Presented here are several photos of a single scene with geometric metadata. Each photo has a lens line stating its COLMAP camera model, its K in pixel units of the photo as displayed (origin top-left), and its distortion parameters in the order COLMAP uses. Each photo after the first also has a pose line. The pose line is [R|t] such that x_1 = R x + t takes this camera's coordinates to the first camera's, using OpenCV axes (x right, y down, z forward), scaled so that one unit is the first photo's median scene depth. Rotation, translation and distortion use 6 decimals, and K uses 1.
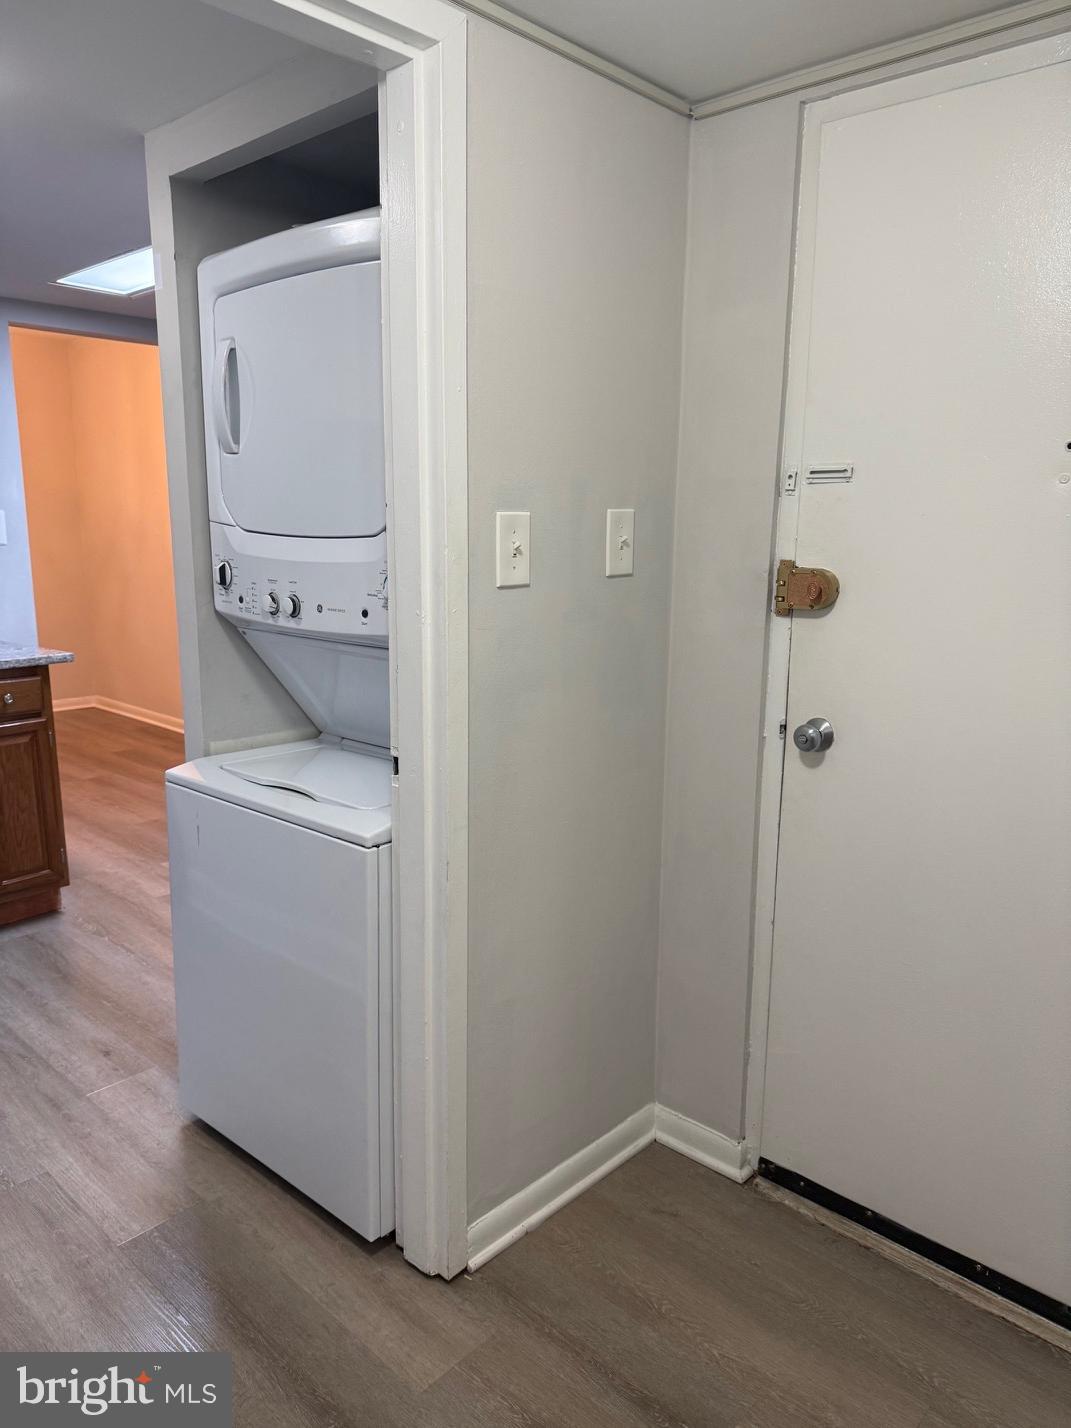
lens RADIAL K [[1003.8, 0, 530.9], [0, 1003.8, 723.0], [0, 0, 1]] dist [0.095658, -0.133070]
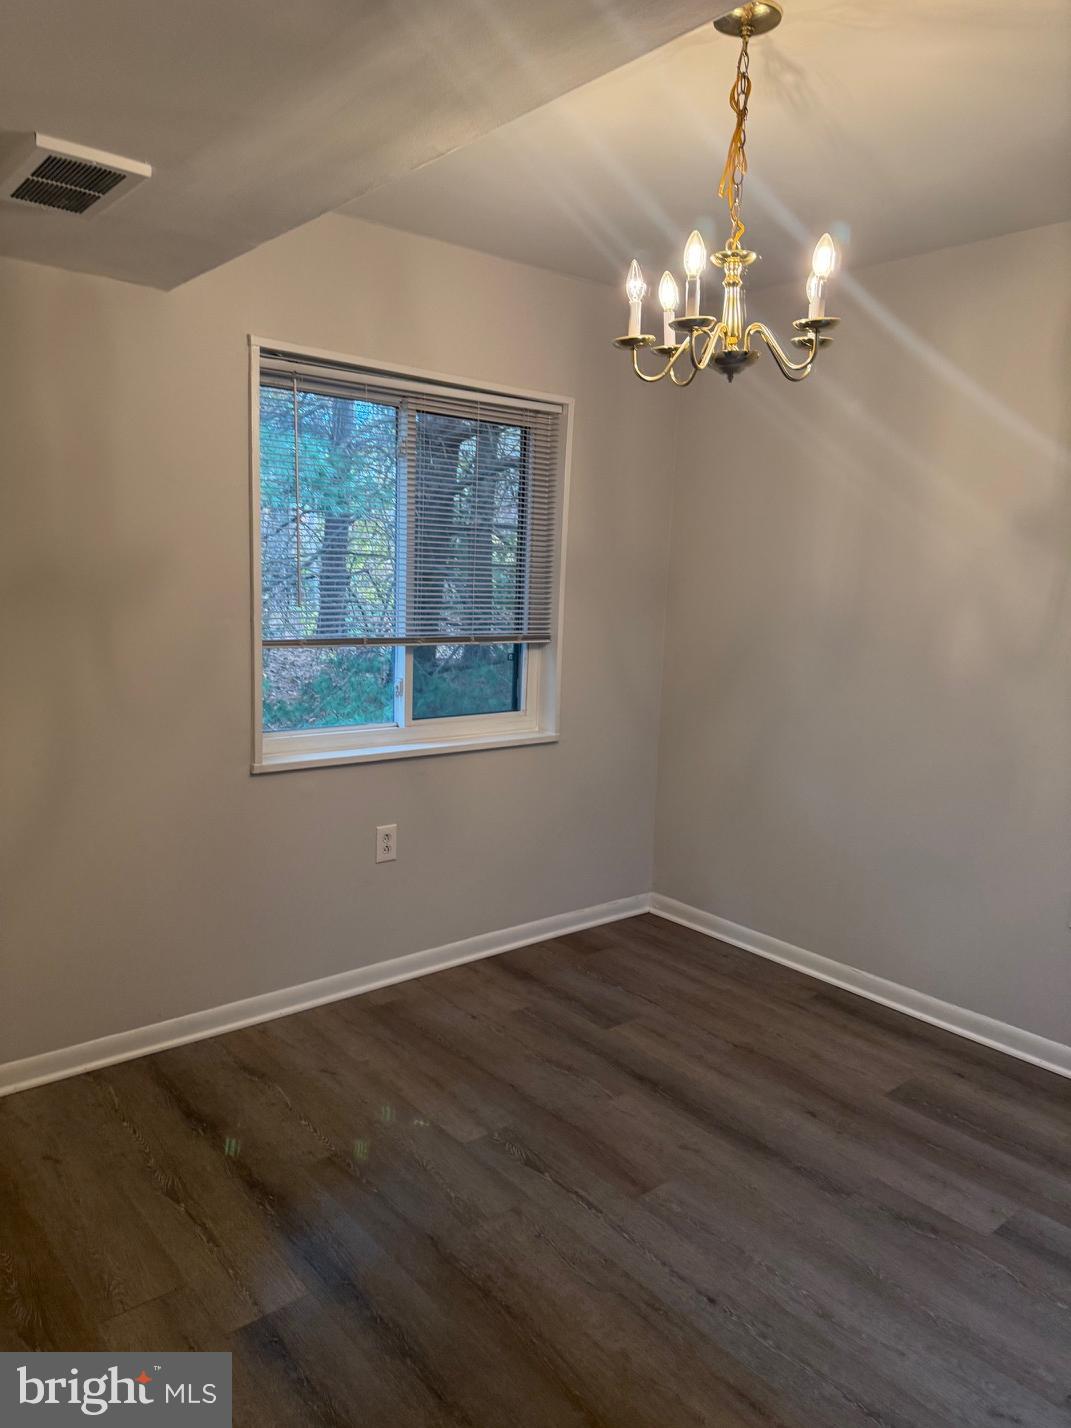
lens RADIAL K [[990.2, 0, 536.0], [0, 990.2, 709.1], [0, 0, 1]] dist [0.092109, -0.156318]
pose [[0.993314, 0.040486, -0.108110, -0.475837], [-0.047666, 0.996767, -0.064676, -0.102219], [0.105142, 0.069397, 0.992033, 0.443162]]
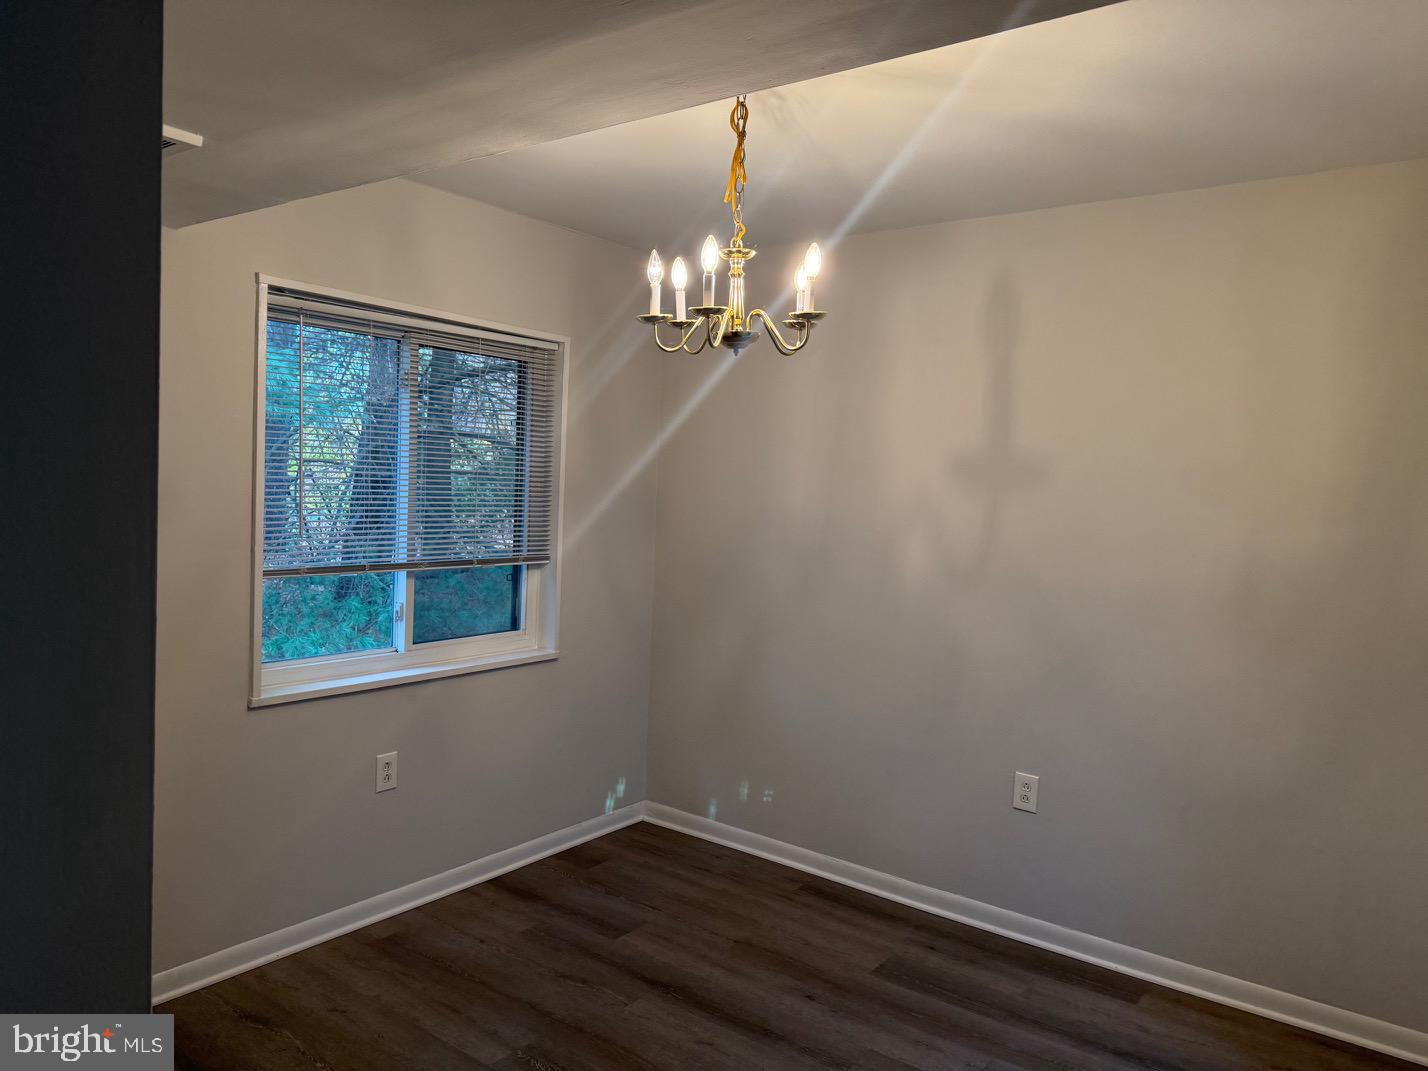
lens RADIAL K [[990.2, 0, 727.1], [0, 990.2, 536.0], [0, 0, 1]] dist [0.092109, -0.156318]
pose [[0.992127, 0.024558, 0.122805, -0.498036], [-0.006305, 0.989136, -0.146871, -0.107362], [-0.125078, 0.144940, 0.981503, 0.407566]]
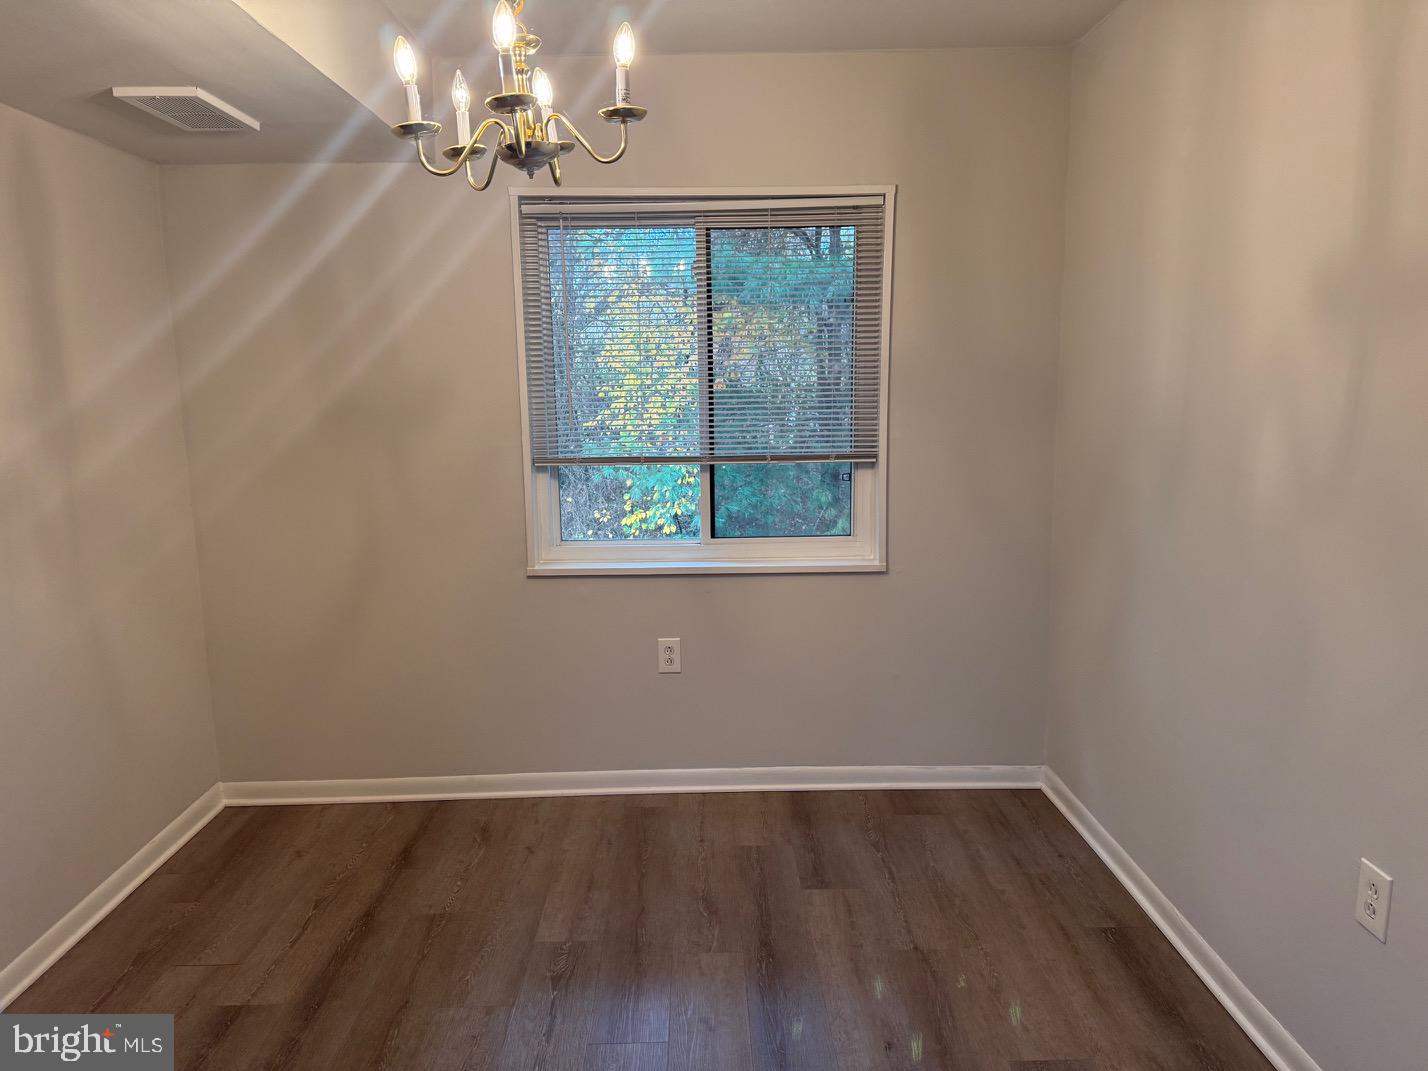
lens RADIAL K [[1003.8, 0, 720.9], [0, 1003.8, 540.6], [0, 0, 1]] dist [0.095658, -0.133070]
pose [[0.703055, 0.094340, -0.704850, -0.220748], [-0.125514, 0.992063, 0.007587, -0.130242], [0.699972, 0.083135, 0.709315, 0.579920]]
